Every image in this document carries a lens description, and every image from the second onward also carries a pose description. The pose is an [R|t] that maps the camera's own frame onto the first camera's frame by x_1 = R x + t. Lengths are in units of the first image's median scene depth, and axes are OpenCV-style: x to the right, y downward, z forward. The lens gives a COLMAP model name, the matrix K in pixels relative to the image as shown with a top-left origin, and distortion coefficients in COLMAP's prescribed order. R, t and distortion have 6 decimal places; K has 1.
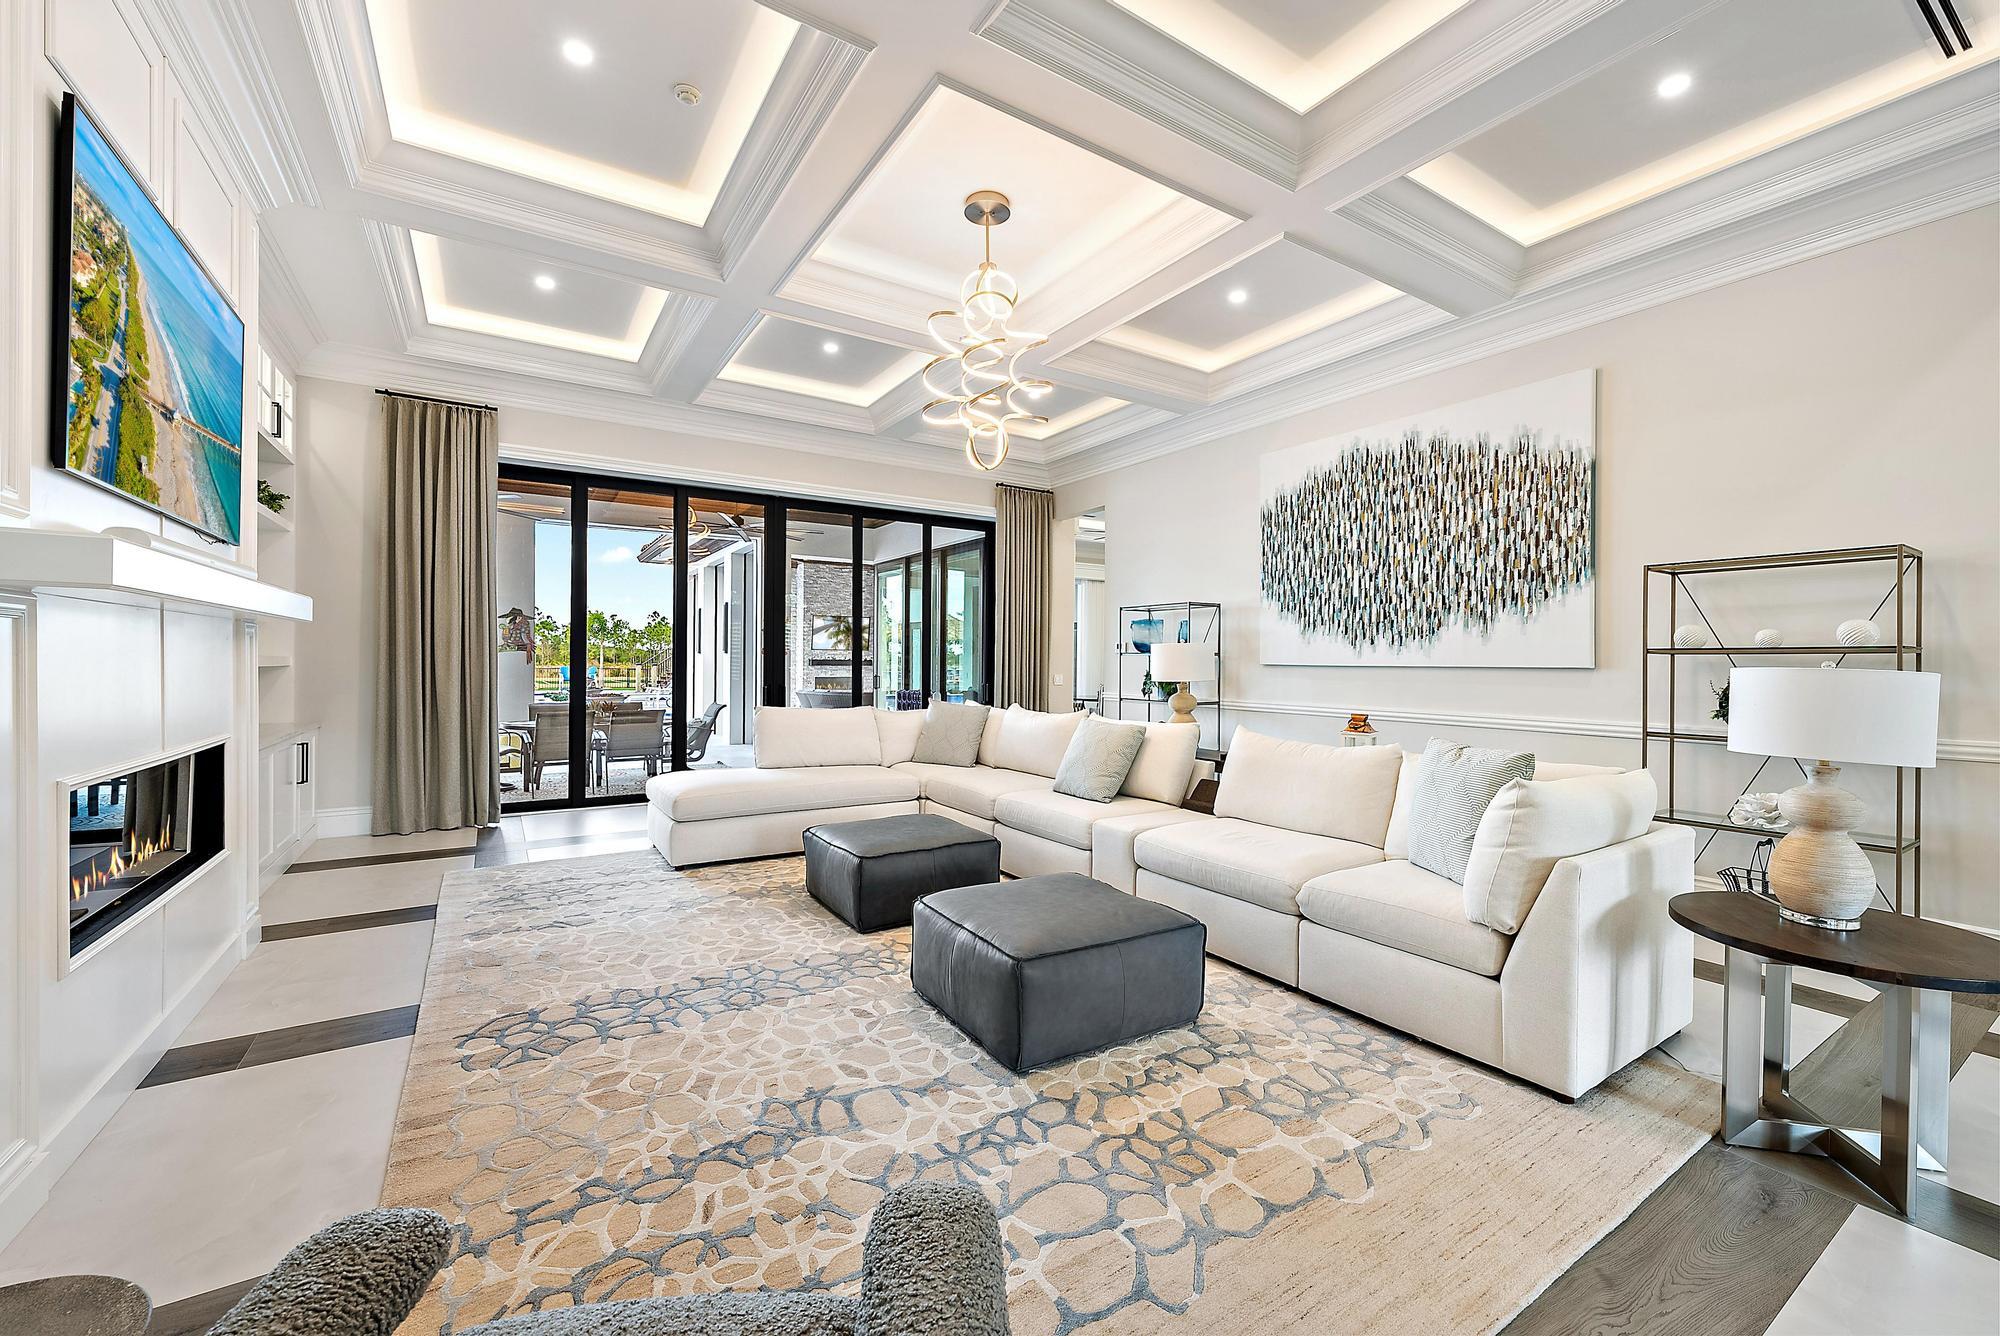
lens RADIAL K [[800.5, 0, 996.9], [0, 800.5, 668.4], [0, 0, 1]] dist [-0.000787, 0.000256]
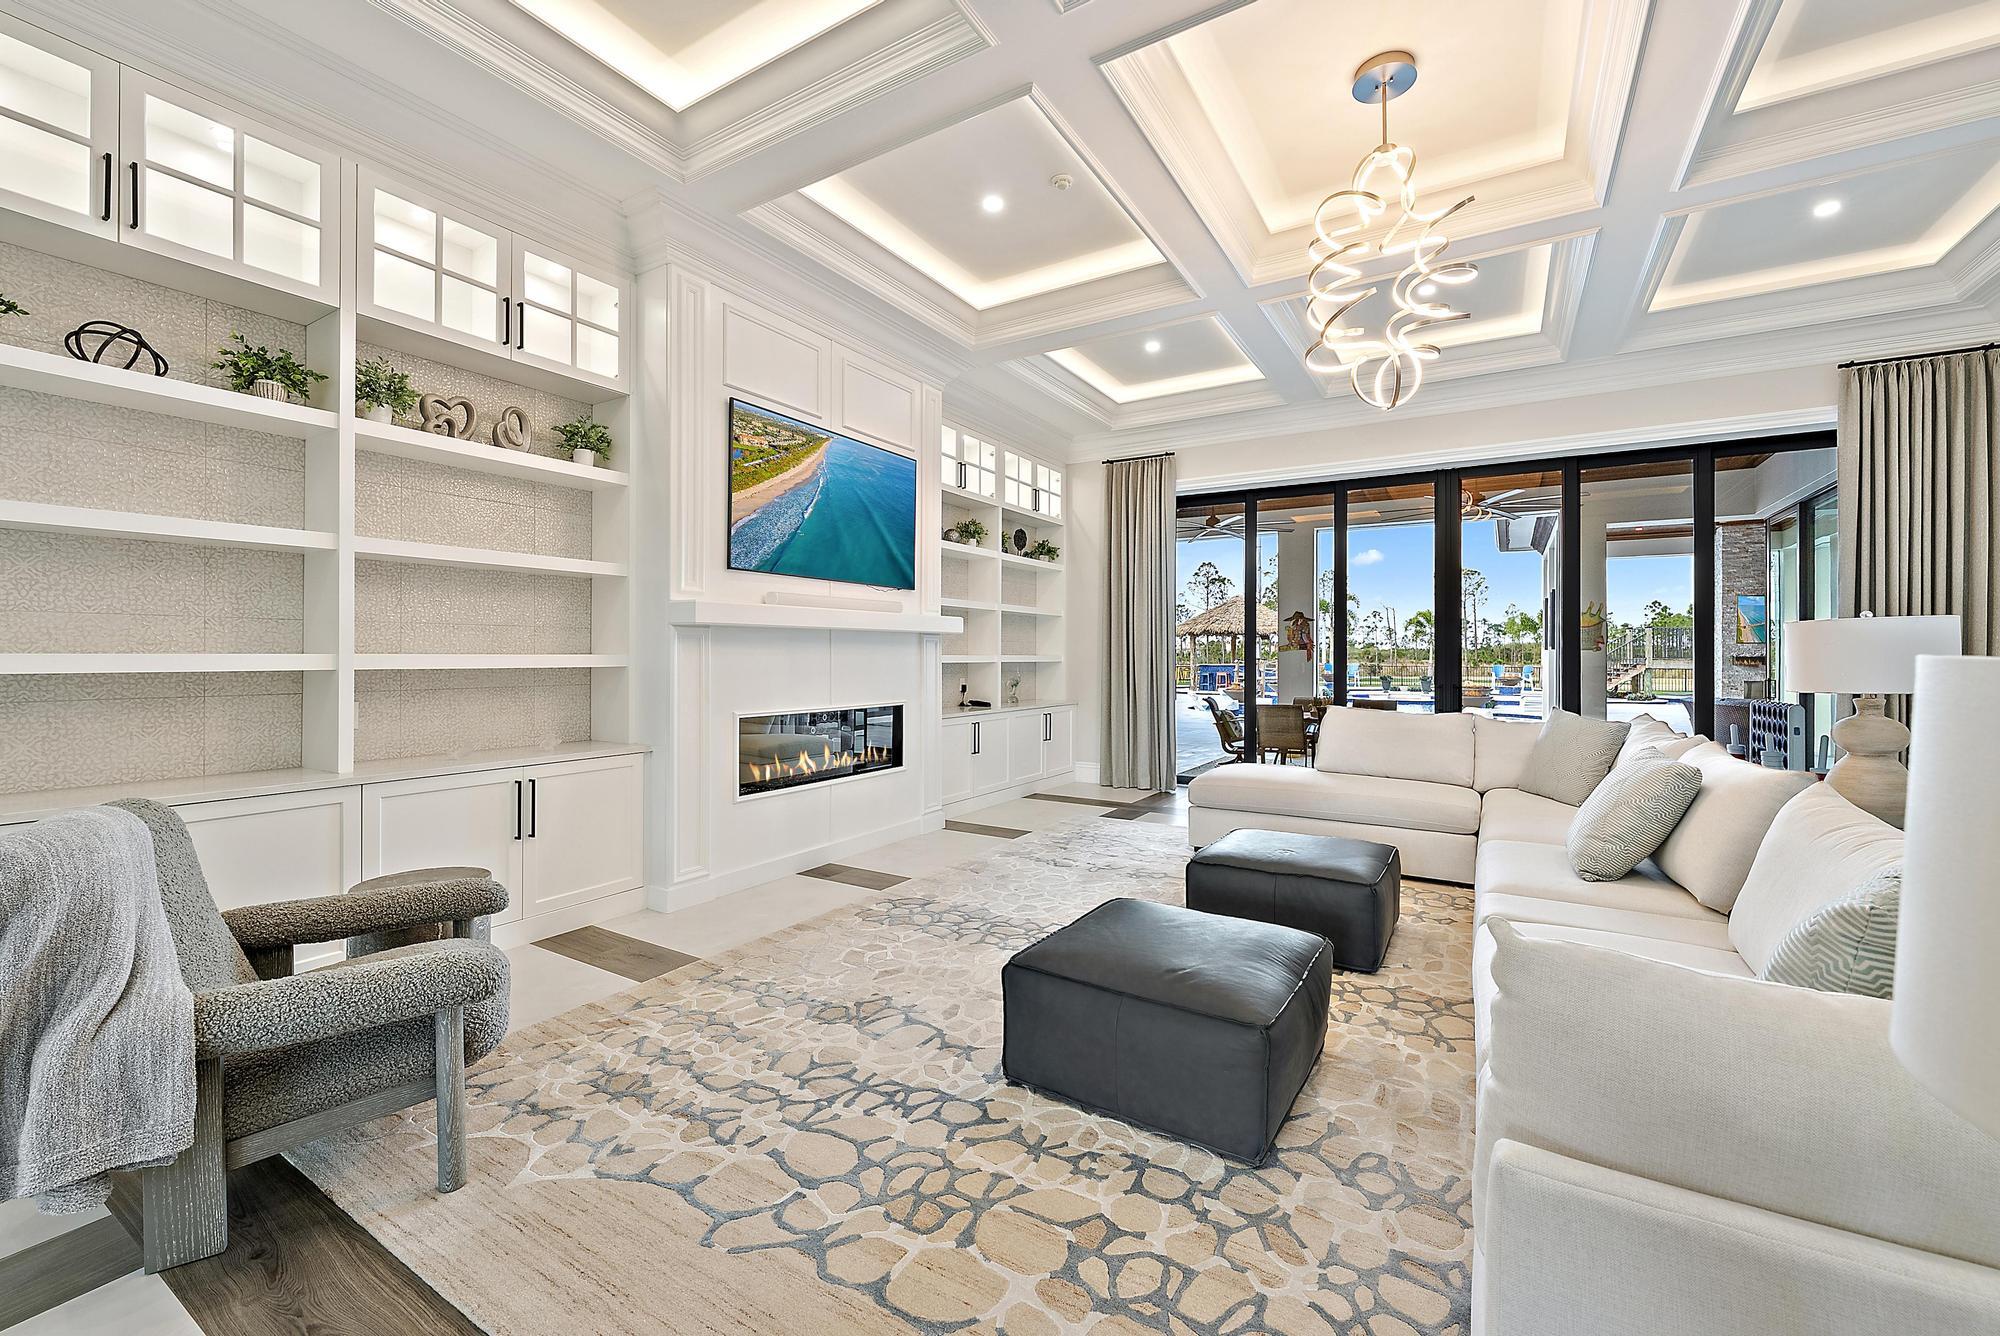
lens RADIAL K [[800.5, 0, 1008.9], [0, 800.5, 657.1], [0, 0, 1]] dist [-0.000787, 0.000256]
pose [[0.447063, -0.002664, -0.894498, 0.381933], [-0.009128, 0.999930, -0.007541, 0.000859], [0.894456, 0.011537, 0.447008, 0.239362]]
